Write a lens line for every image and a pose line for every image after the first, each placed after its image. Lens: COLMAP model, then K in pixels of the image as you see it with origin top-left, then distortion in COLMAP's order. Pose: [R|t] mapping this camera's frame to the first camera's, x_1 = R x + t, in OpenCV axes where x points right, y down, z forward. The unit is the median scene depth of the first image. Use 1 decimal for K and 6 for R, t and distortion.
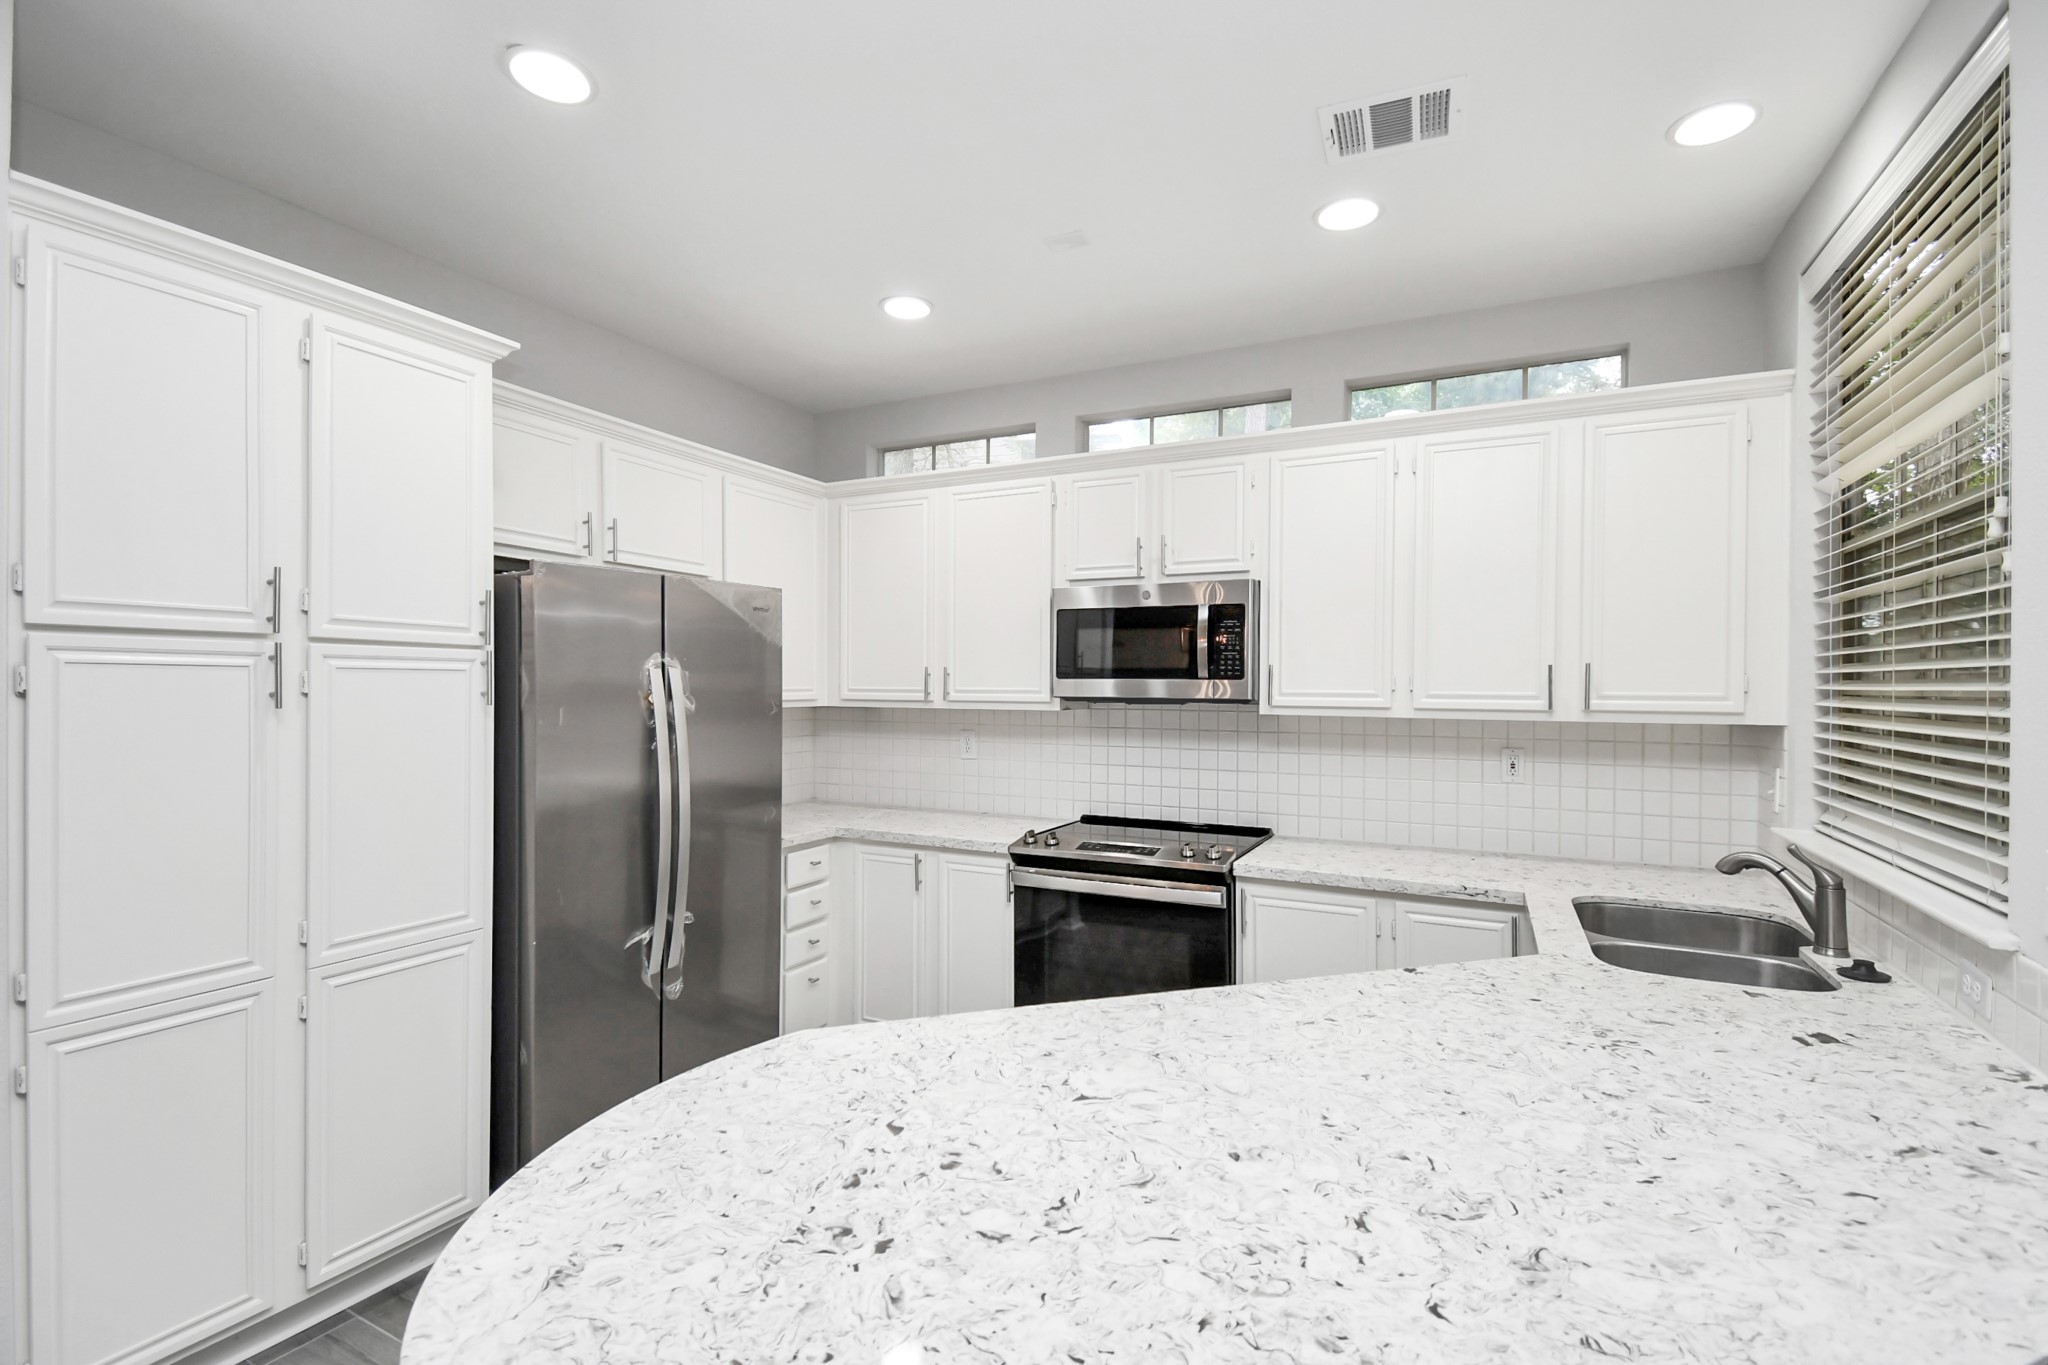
lens RADIAL K [[937.9, 0, 1016.9], [0, 937.9, 689.0], [0, 0, 1]] dist [0.020956, -0.027462]
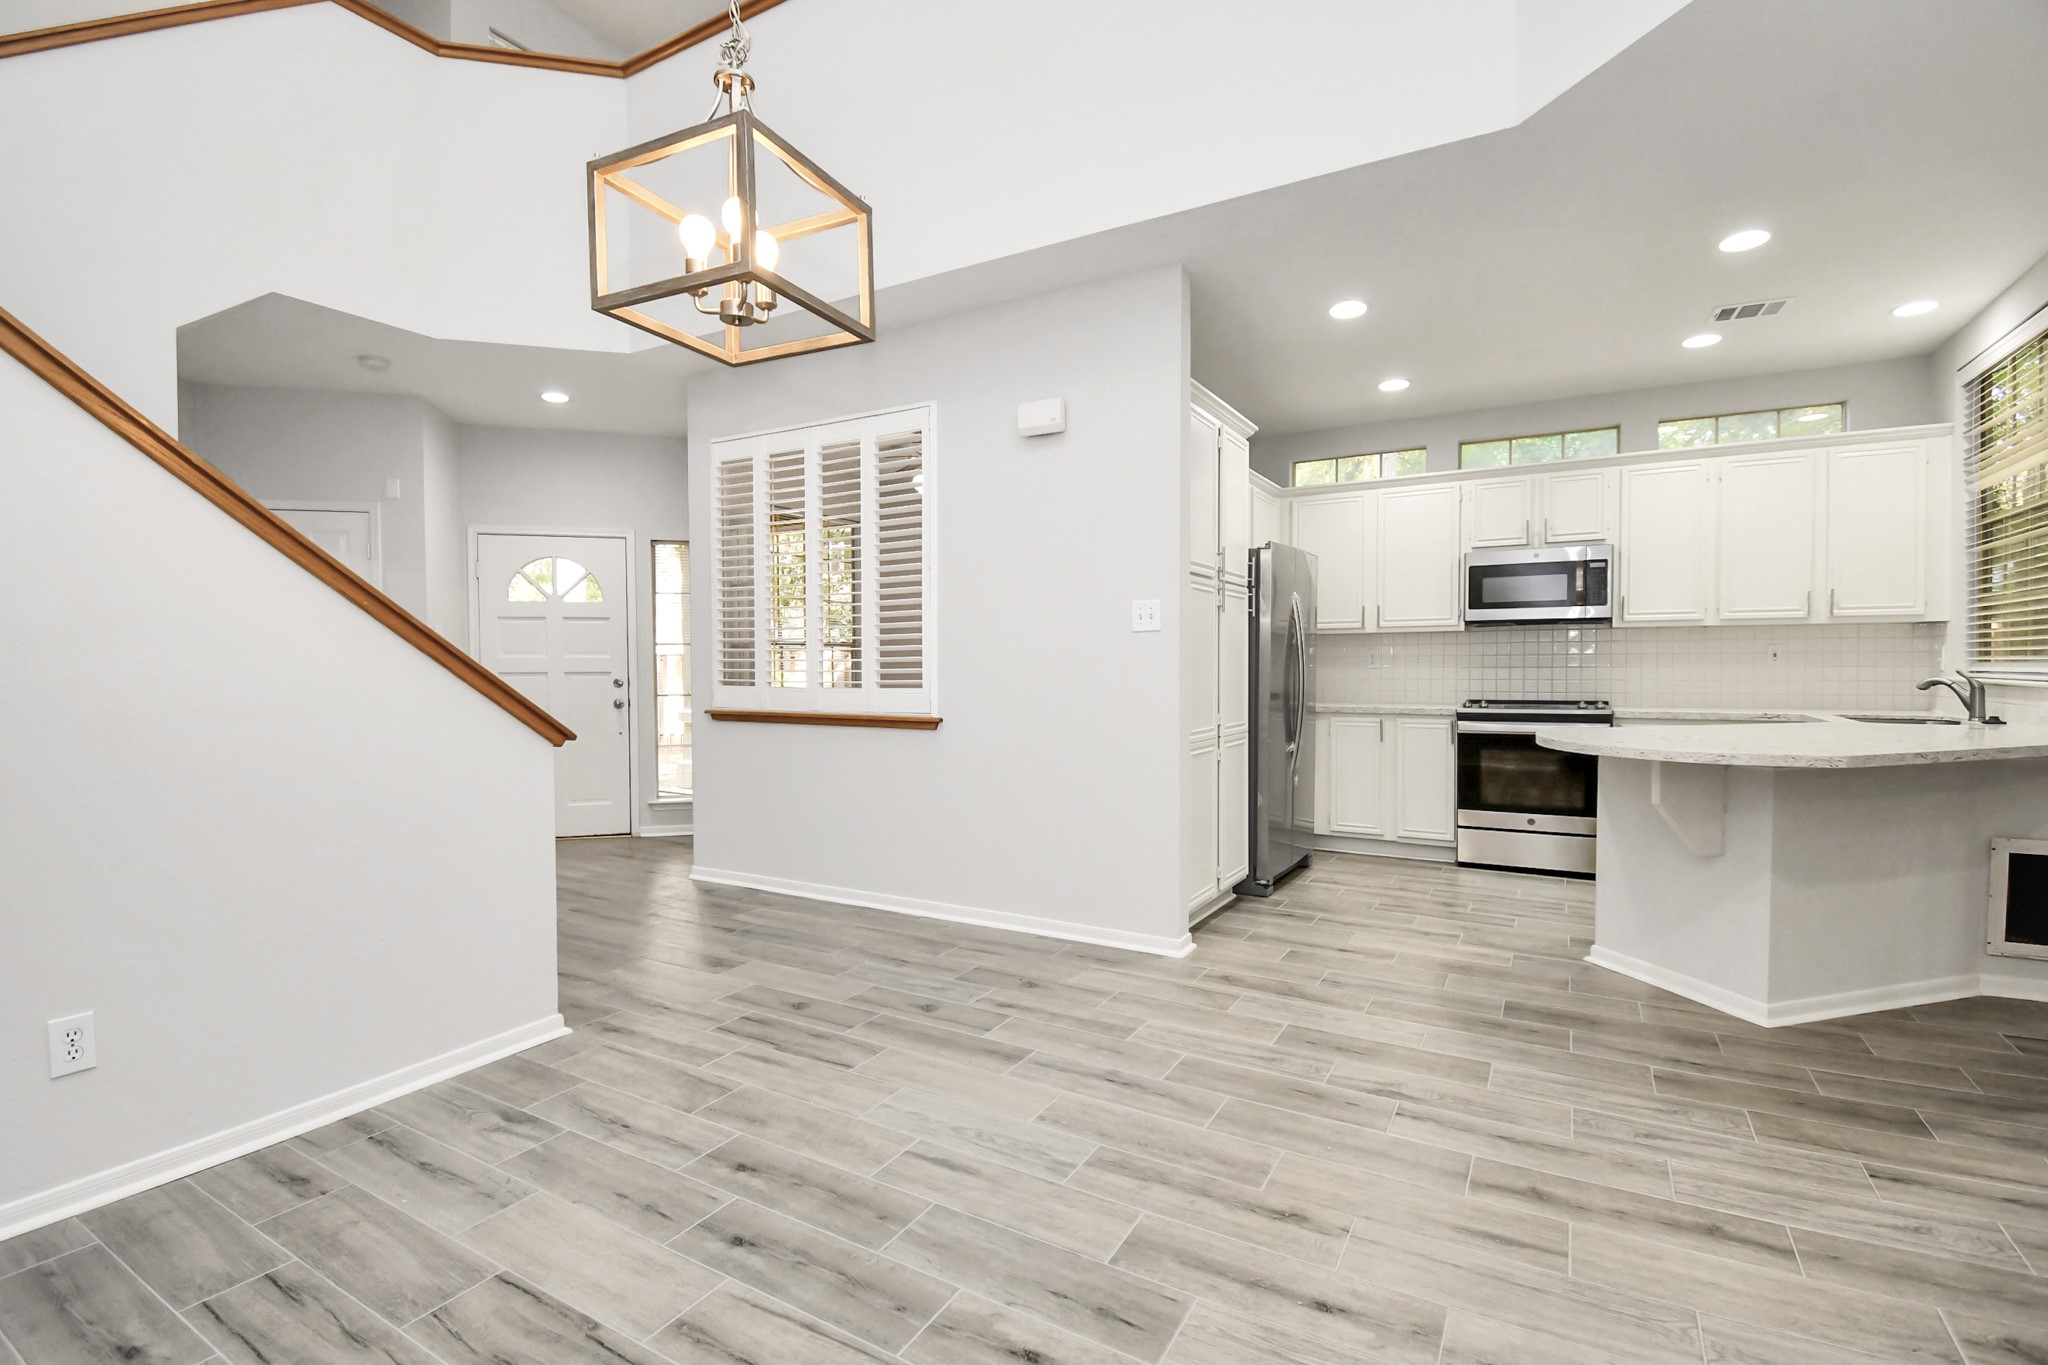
lens RADIAL K [[951.0, 0, 1029.4], [0, 951.0, 686.6], [0, 0, 1]] dist [0.022899, -0.027532]
pose [[0.998503, -0.011063, -0.053574, -0.792067], [0.012270, 0.999677, 0.022254, 0.096356], [0.053310, -0.022878, 0.998316, -0.854437]]
